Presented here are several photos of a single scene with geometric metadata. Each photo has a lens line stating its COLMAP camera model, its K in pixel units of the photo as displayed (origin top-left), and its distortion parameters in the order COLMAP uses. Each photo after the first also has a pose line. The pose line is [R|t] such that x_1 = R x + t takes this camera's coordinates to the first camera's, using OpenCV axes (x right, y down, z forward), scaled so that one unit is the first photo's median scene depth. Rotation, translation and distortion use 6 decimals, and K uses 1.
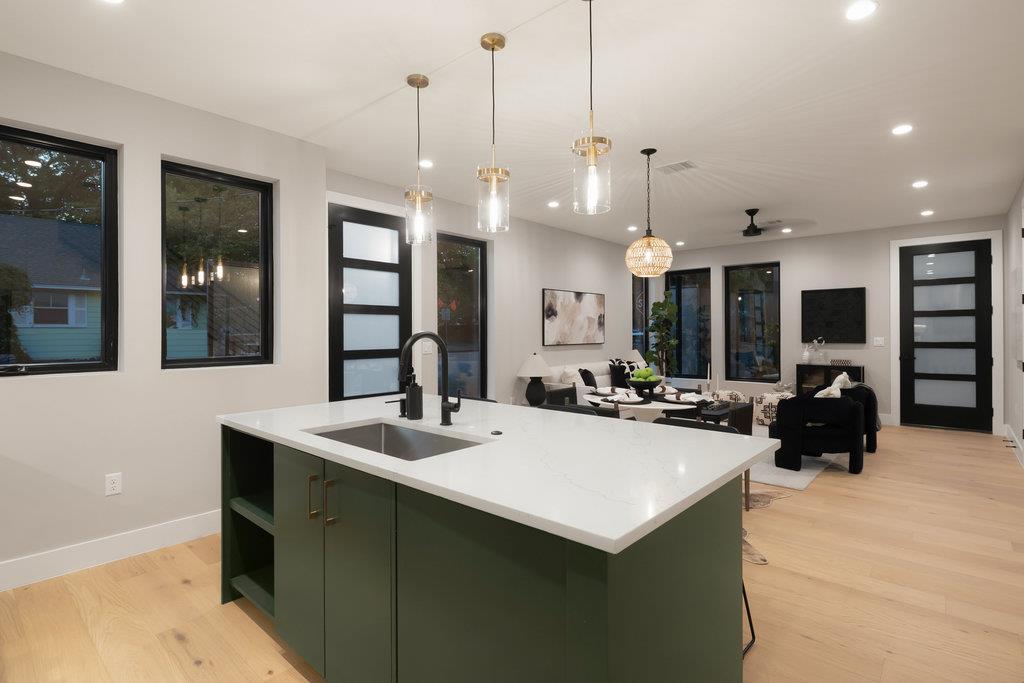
lens RADIAL K [[496.4, 0, 512.6], [0, 496.4, 338.5], [0, 0, 1]] dist [0.013293, -0.000118]
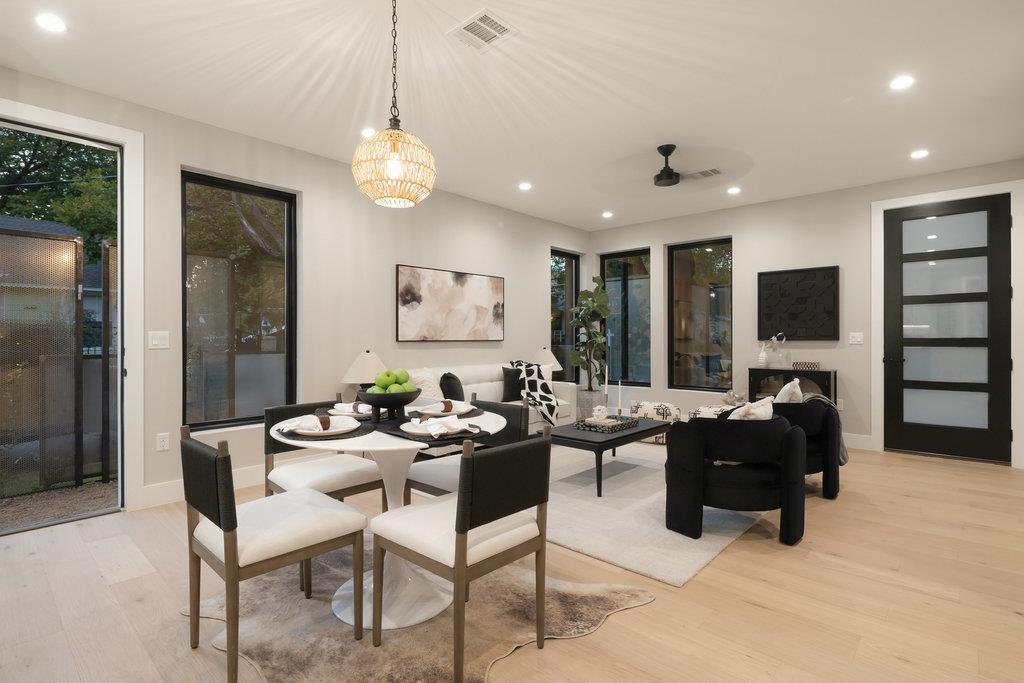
lens RADIAL K [[496.4, 0, 508.0], [0, 496.4, 344.1], [0, 0, 1]] dist [0.013293, -0.000118]
pose [[0.999864, 0.003079, -0.016202, 0.232398], [-0.003081, 0.999995, -0.000071, 0.017329], [0.016201, 0.000121, 0.999869, 0.254066]]
